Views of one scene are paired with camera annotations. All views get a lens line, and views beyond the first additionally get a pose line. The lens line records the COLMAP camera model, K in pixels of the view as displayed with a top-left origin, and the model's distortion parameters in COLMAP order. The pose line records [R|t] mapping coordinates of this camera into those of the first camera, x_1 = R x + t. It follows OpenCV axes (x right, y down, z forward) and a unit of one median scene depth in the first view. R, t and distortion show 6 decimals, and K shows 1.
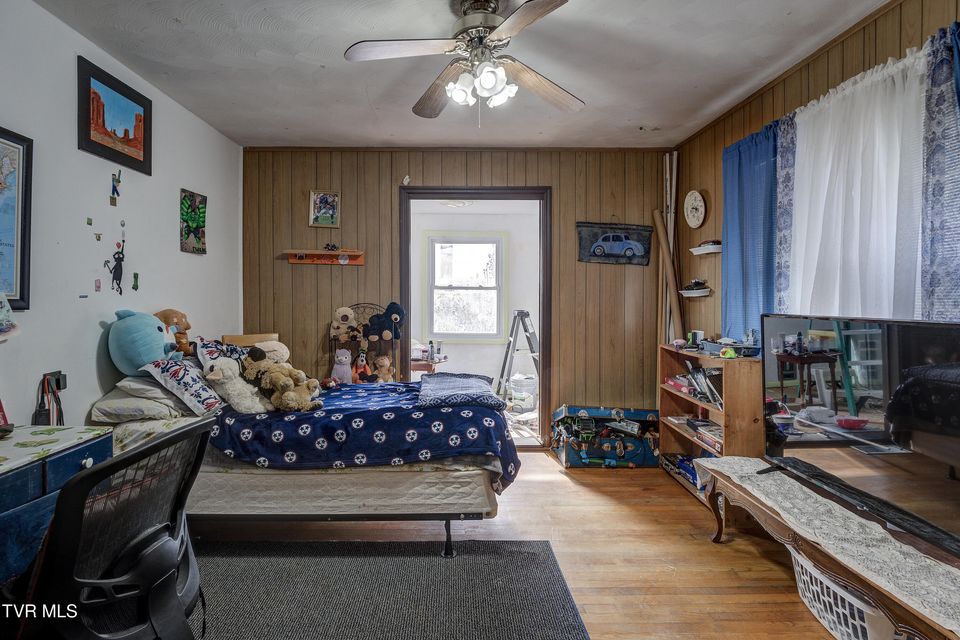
lens RADIAL K [[486.3, 0, 467.8], [0, 486.3, 297.7], [0, 0, 1]] dist [-0.017408, 0.000661]
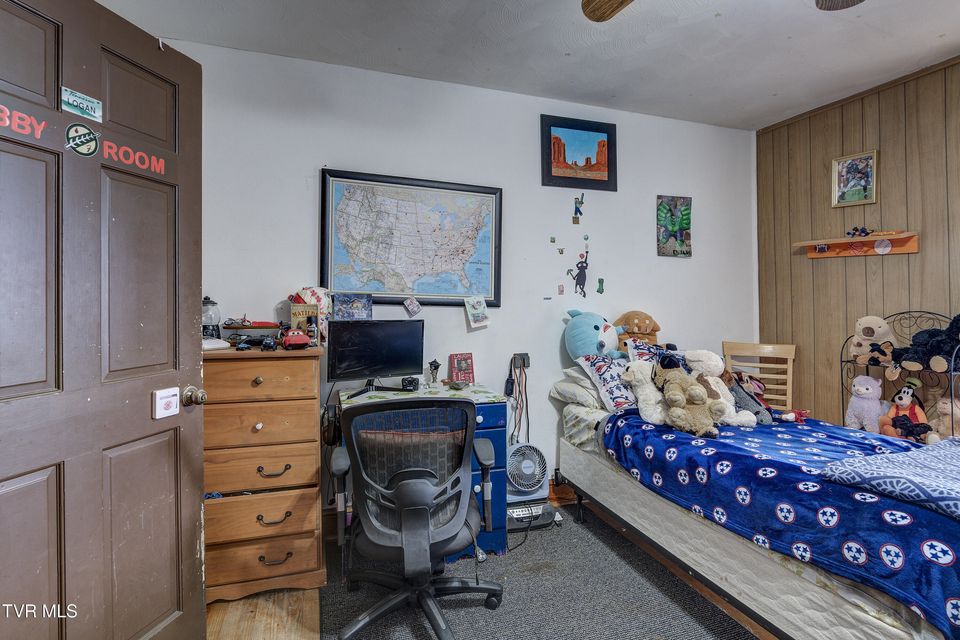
lens RADIAL K [[486.3, 0, 467.8], [0, 486.3, 297.7], [0, 0, 1]] dist [-0.017408, 0.000661]
pose [[0.296738, 0.000683, -0.954959, 0.353519], [-0.009294, 0.999954, -0.002173, 0.000392], [0.954914, 0.009521, 0.296731, 0.374950]]
